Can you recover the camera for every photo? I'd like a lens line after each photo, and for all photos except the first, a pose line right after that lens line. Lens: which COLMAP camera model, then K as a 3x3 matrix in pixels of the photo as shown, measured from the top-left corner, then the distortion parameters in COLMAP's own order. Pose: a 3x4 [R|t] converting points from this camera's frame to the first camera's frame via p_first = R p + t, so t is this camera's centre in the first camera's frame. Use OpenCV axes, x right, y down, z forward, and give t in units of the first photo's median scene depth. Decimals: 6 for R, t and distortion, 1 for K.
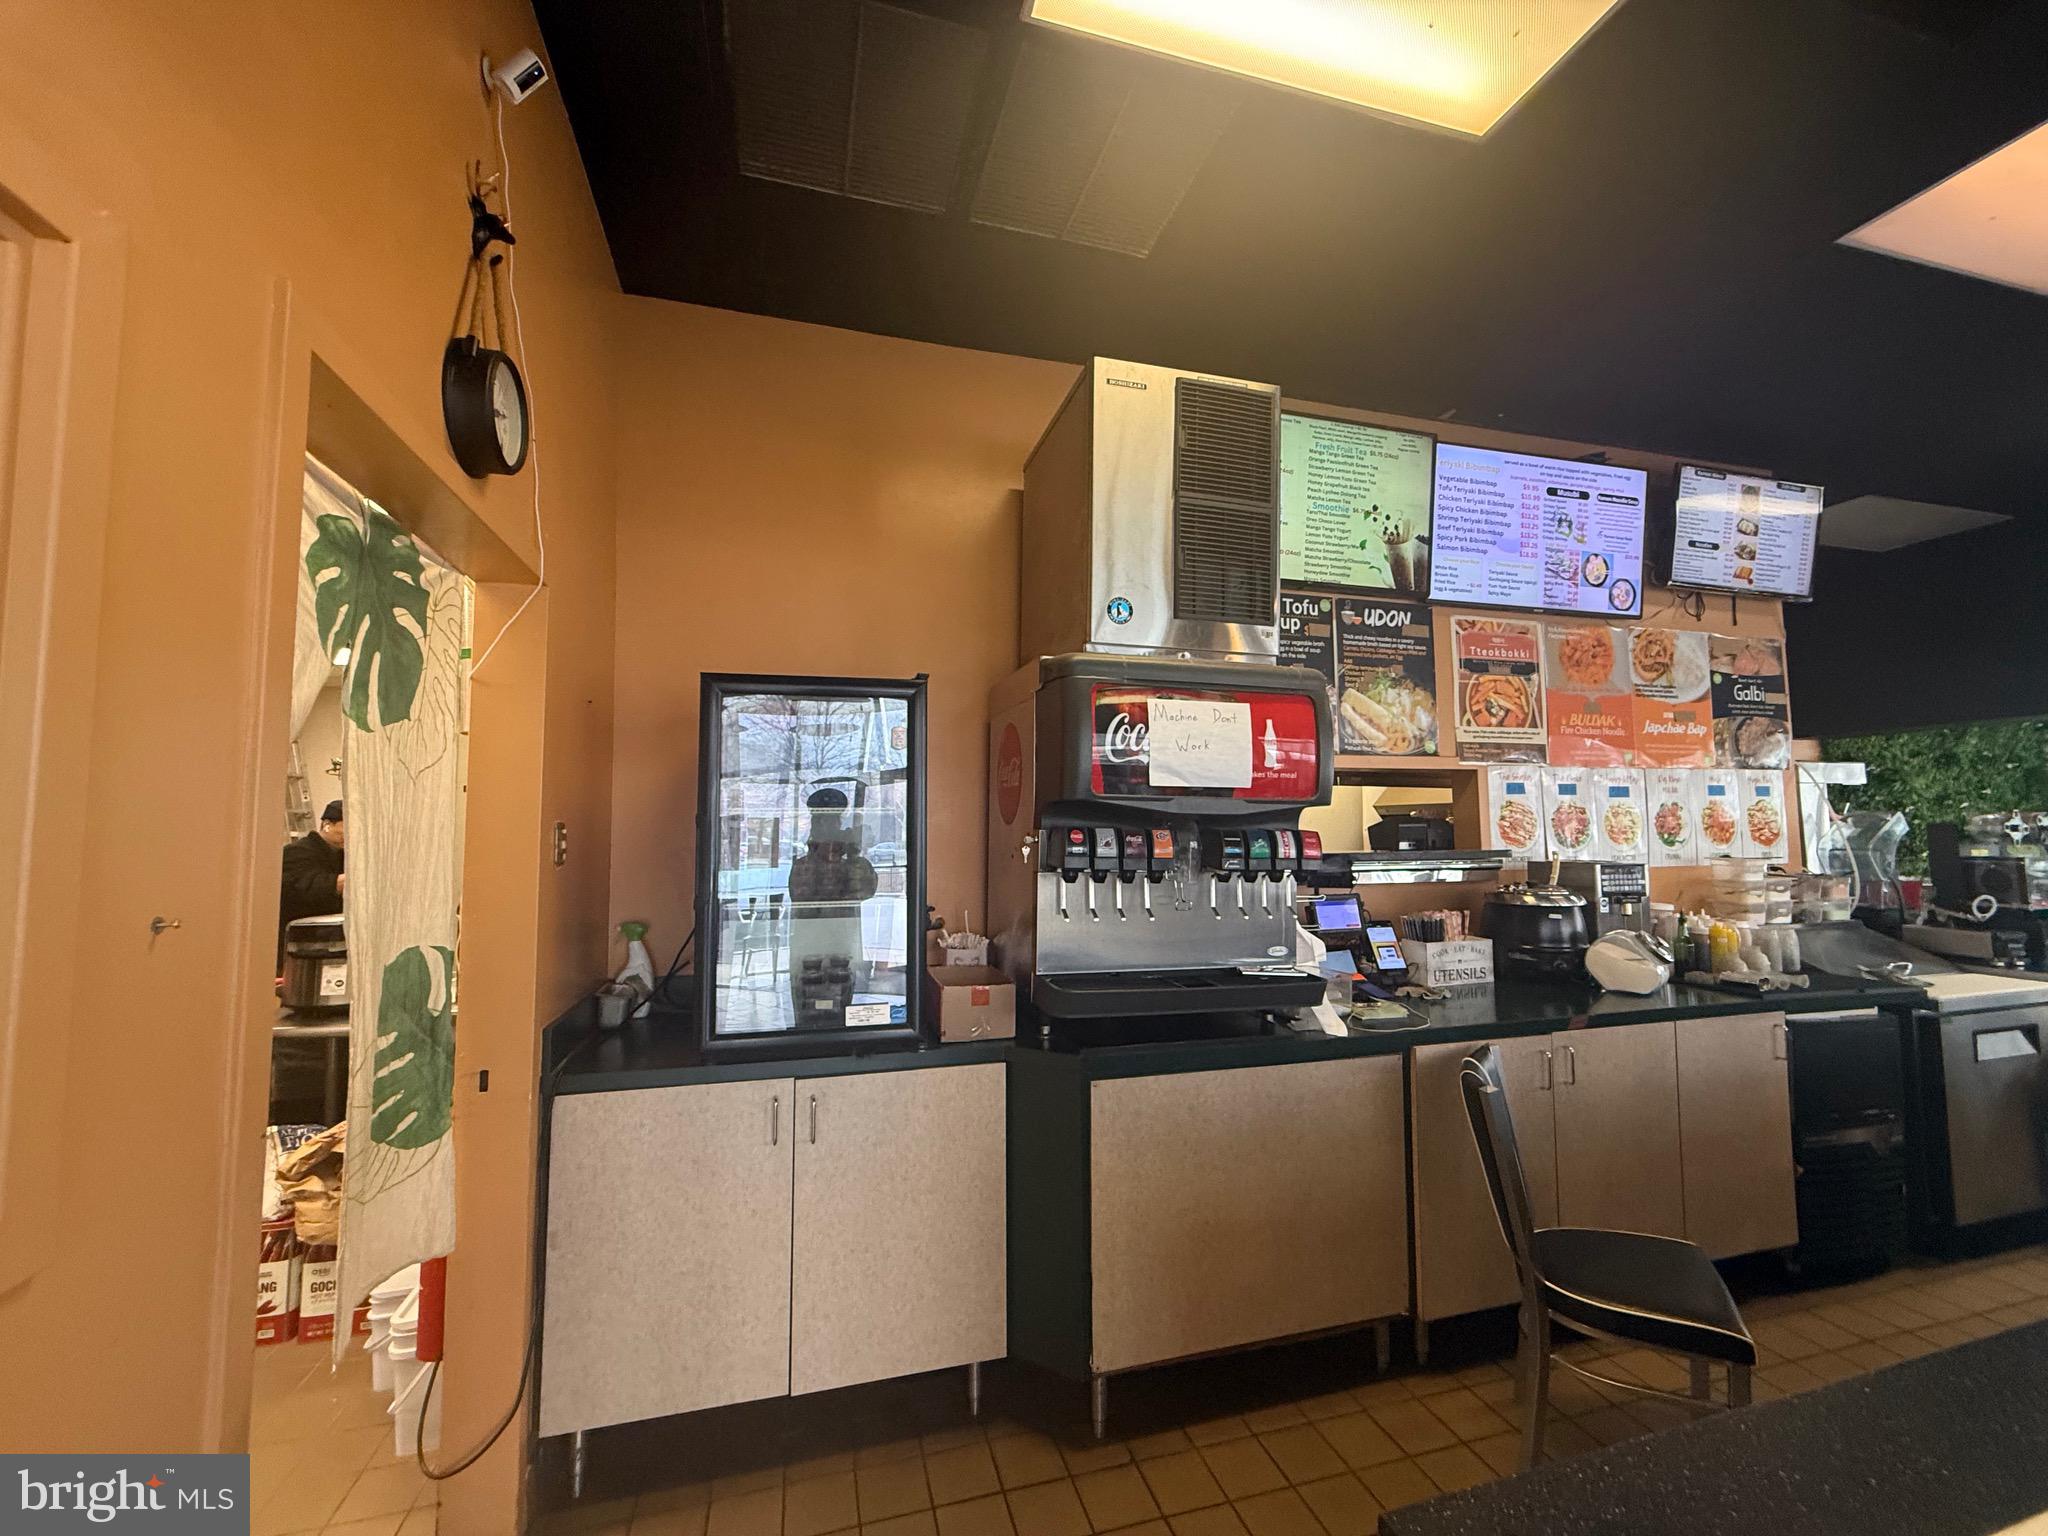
lens RADIAL K [[817.9, 0, 1023.1], [0, 817.9, 767.9], [0, 0, 1]] dist [-0.000448, 0.000289]
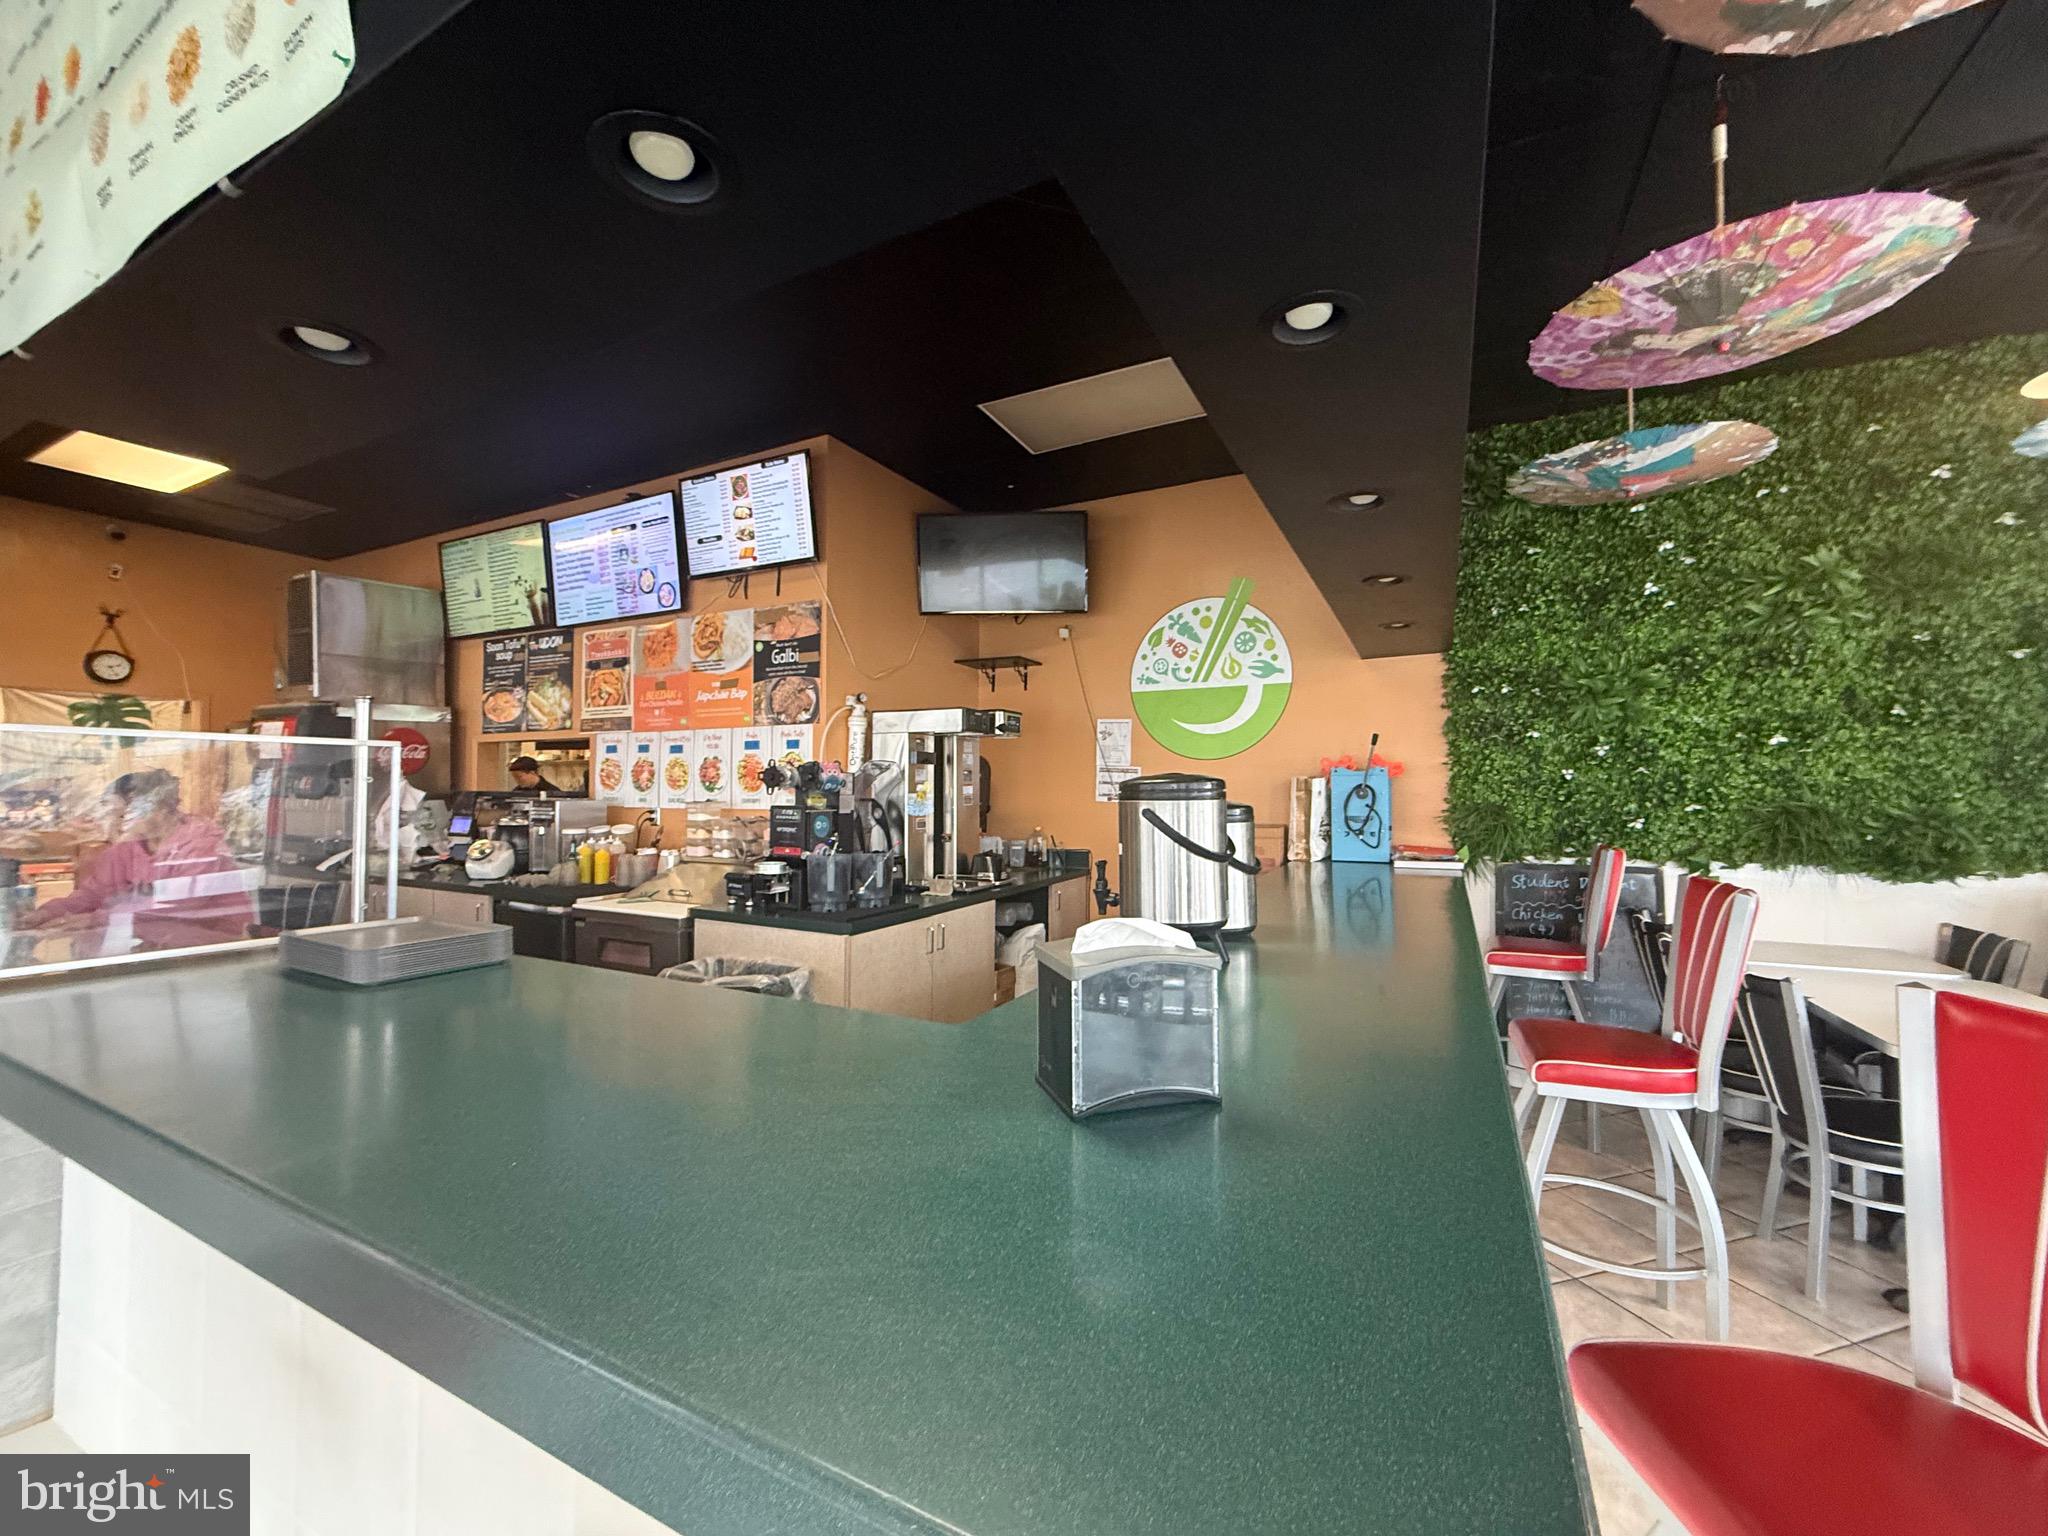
lens RADIAL K [[817.9, 0, 1015.9], [0, 817.9, 771.4], [0, 0, 1]] dist [-0.000448, 0.000289]
pose [[0.727072, -0.006027, -0.686535, 2.009179], [0.043011, 0.998397, 0.036786, 0.040226], [0.685213, -0.056275, 0.726166, 0.431438]]
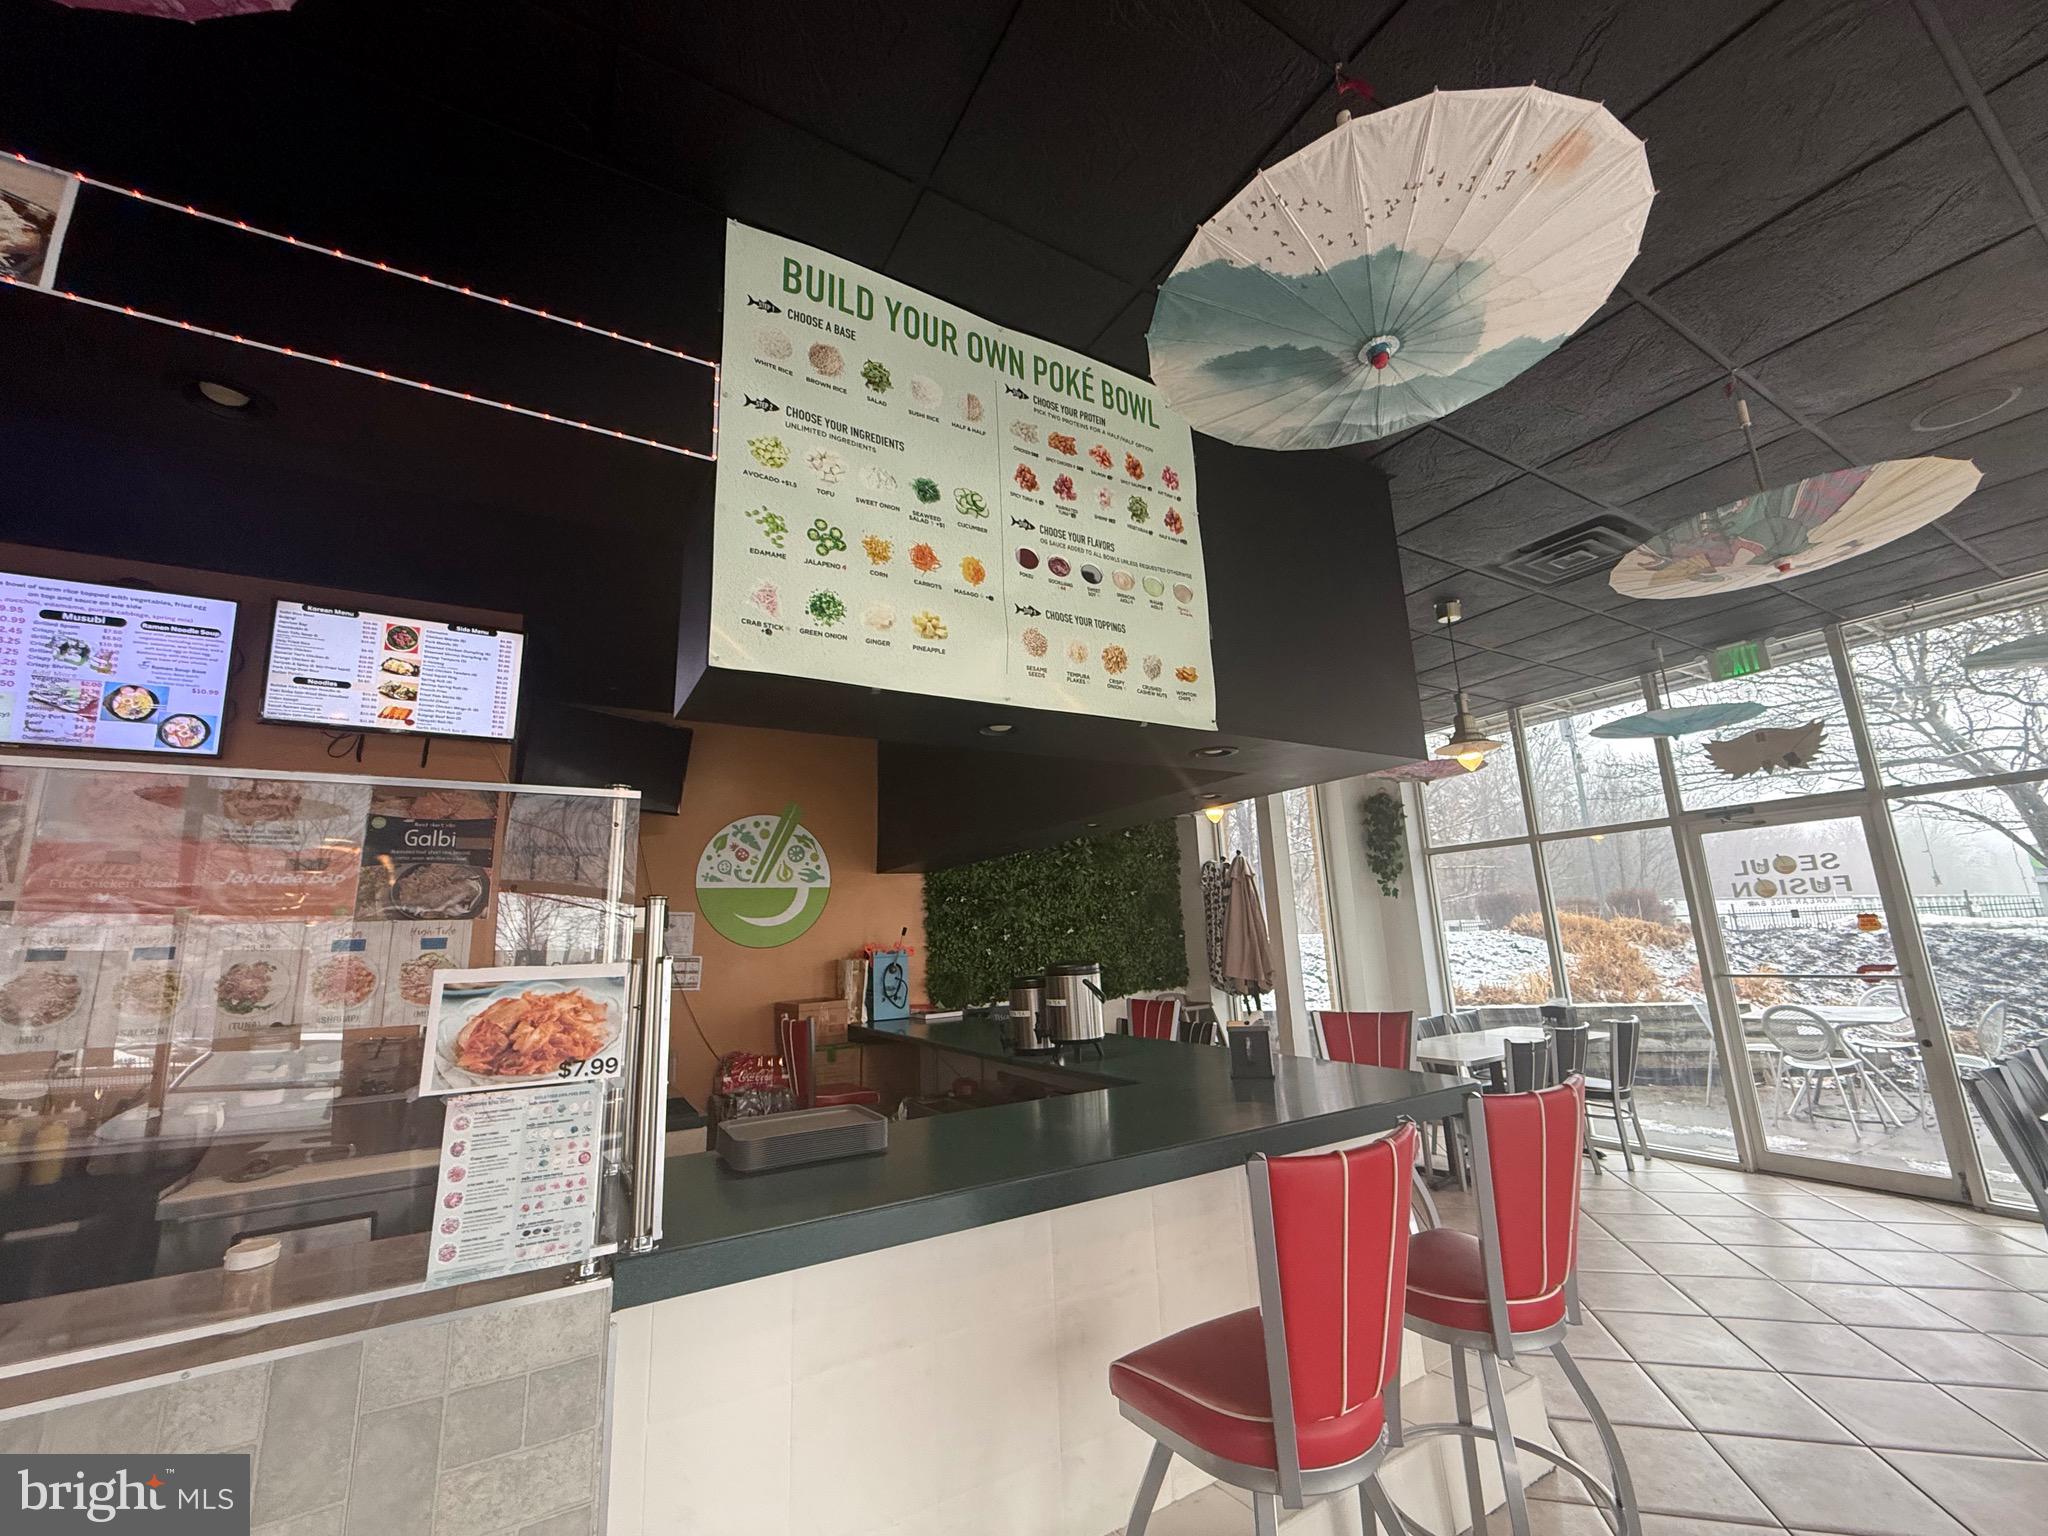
lens RADIAL K [[817.9, 0, 1028.5], [0, 817.9, 770.5], [0, 0, 1]] dist [-0.000448, 0.000289]
pose [[0.965201, 0.021197, 0.260650, 1.402904], [0.016426, 0.989828, -0.141321, -0.025454], [-0.260994, 0.140685, 0.955034, -0.102717]]
